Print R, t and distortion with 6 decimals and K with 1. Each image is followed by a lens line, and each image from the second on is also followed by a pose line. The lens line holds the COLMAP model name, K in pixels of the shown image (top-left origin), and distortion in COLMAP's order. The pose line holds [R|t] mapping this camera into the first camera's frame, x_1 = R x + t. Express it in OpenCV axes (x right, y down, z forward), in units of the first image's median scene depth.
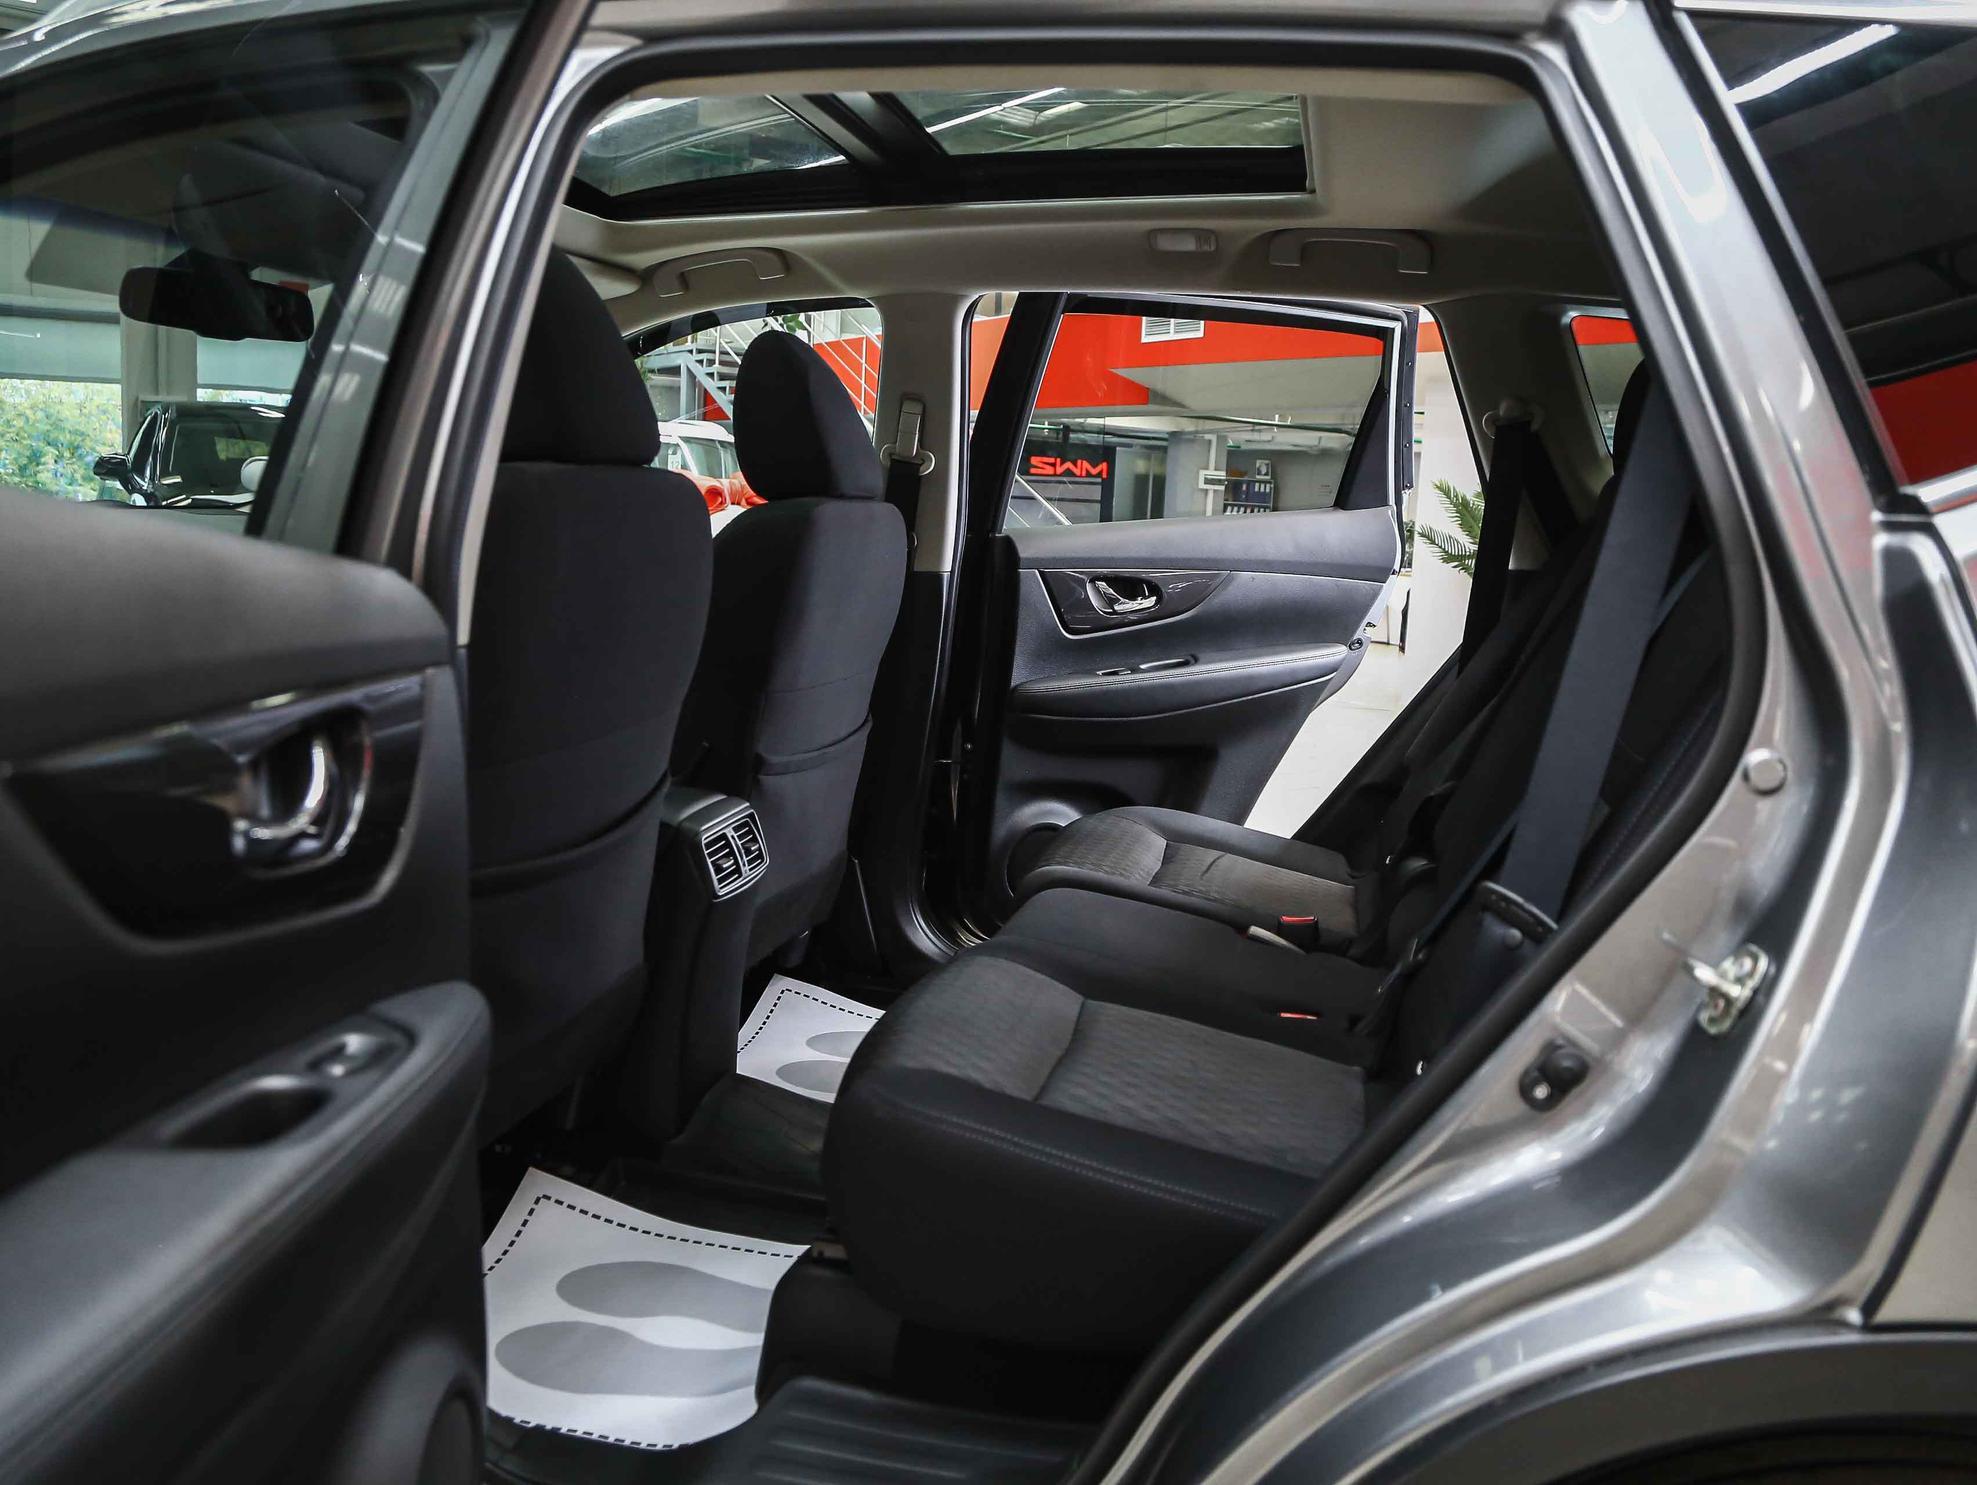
lens RADIAL K [[1531.6, 0, 999.6], [0, 1531.6, 742.1], [0, 0, 1]] dist [-0.112479, 0.045965]
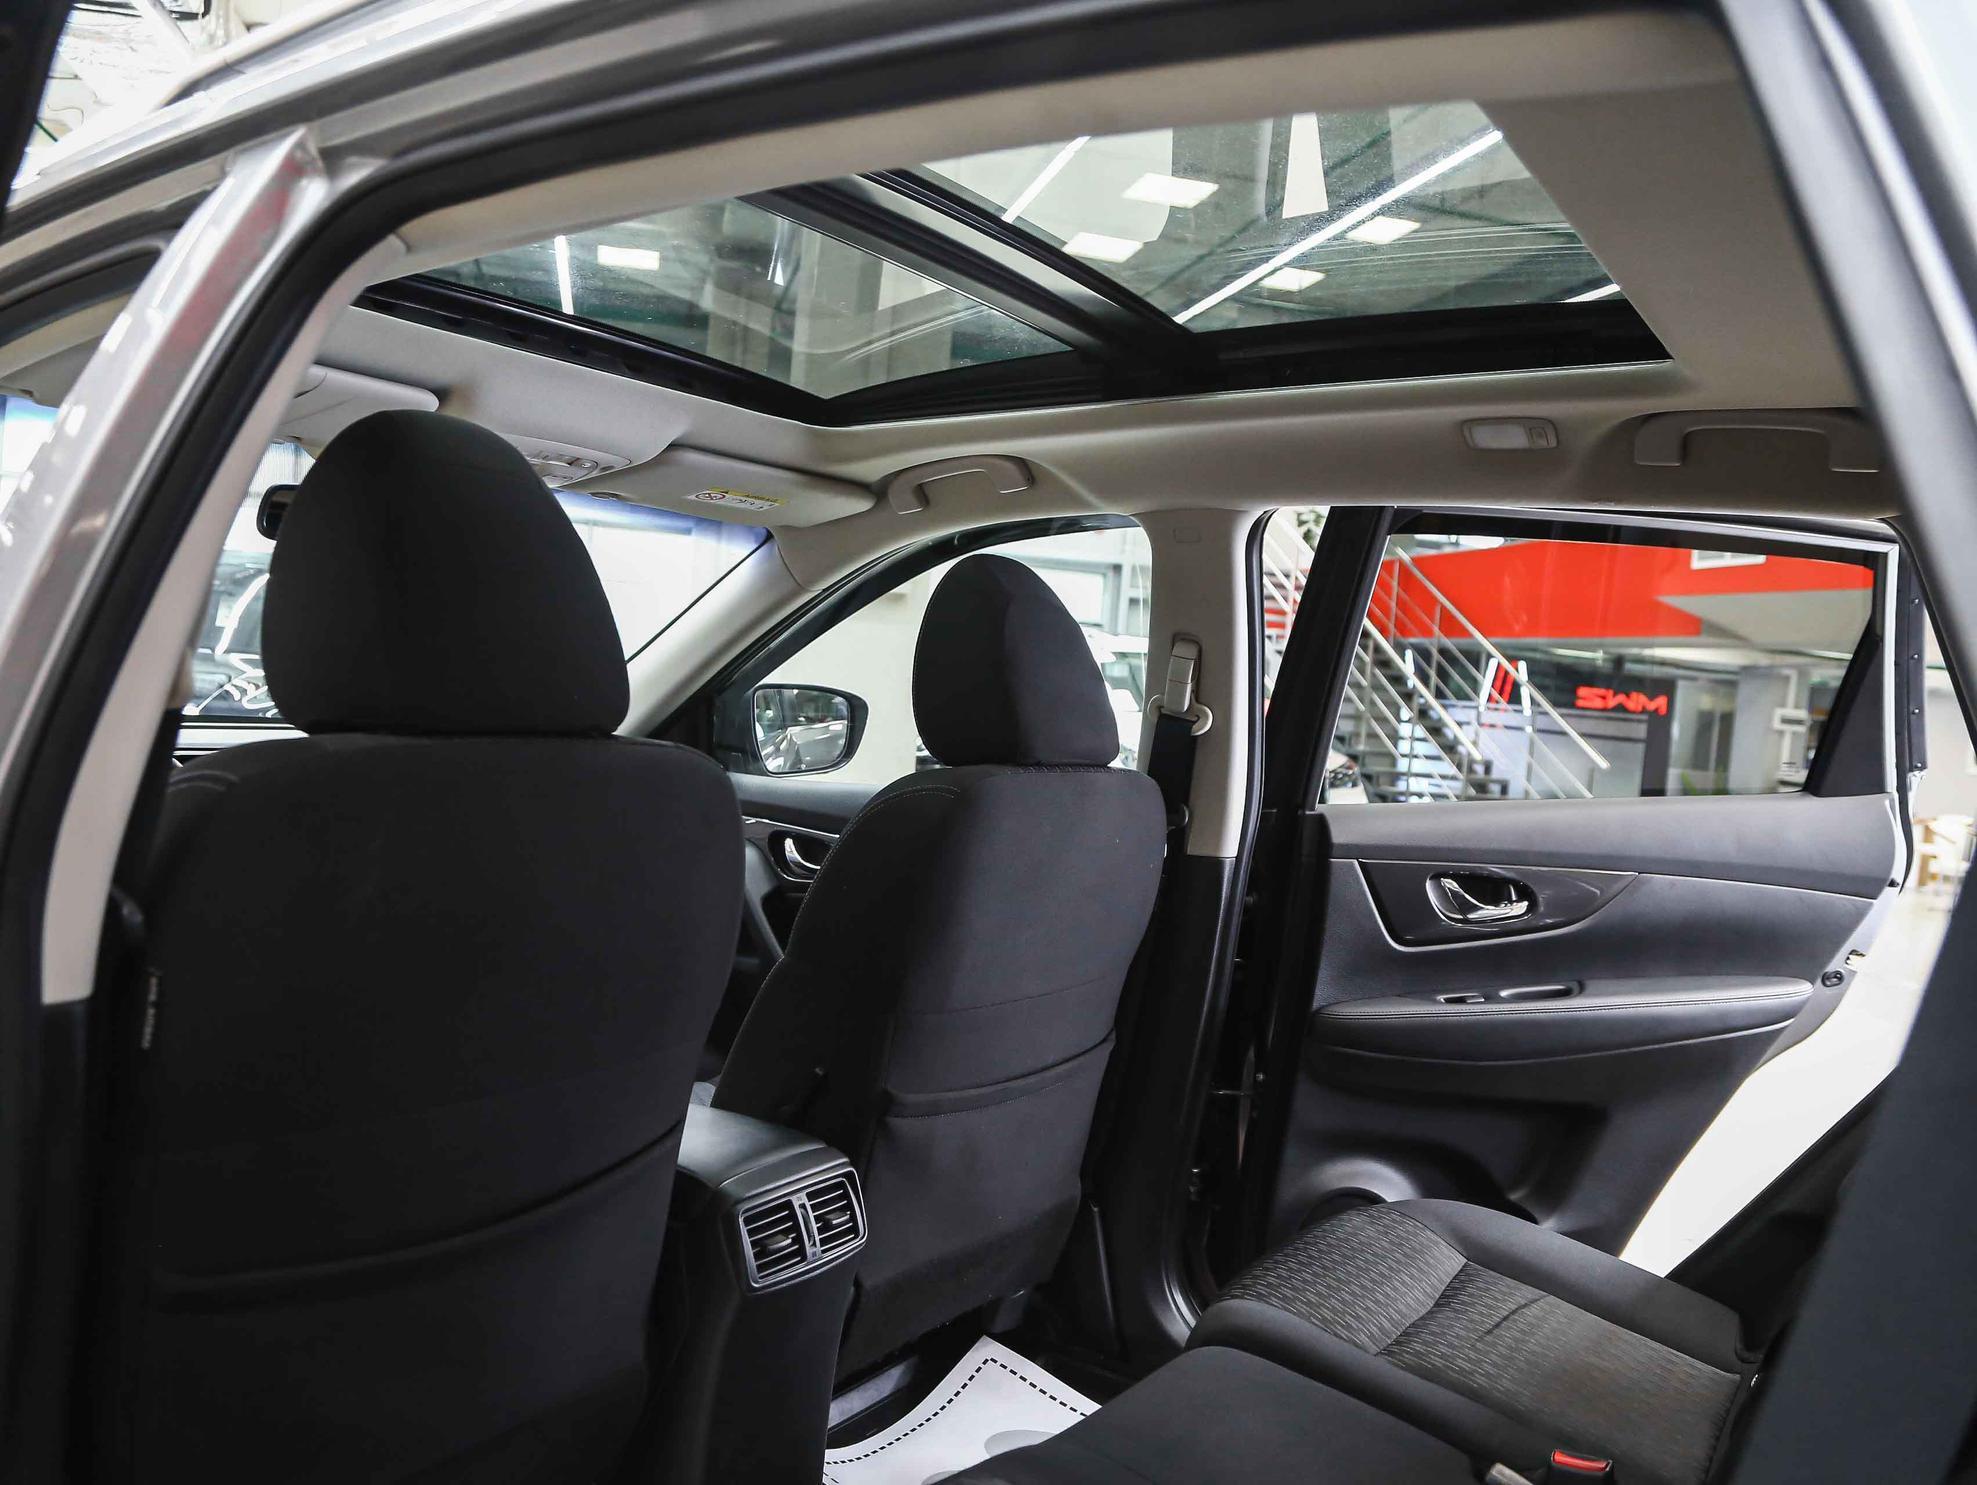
lens RADIAL K [[1531.6, 0, 976.8], [0, 1531.6, 754.5], [0, 0, 1]] dist [-0.112479, 0.045965]
pose [[0.929853, 0.045416, -0.365117, 0.123450], [-0.093240, 0.989046, -0.114431, -0.059118], [0.355921, 0.140447, 0.923902, 0.212691]]
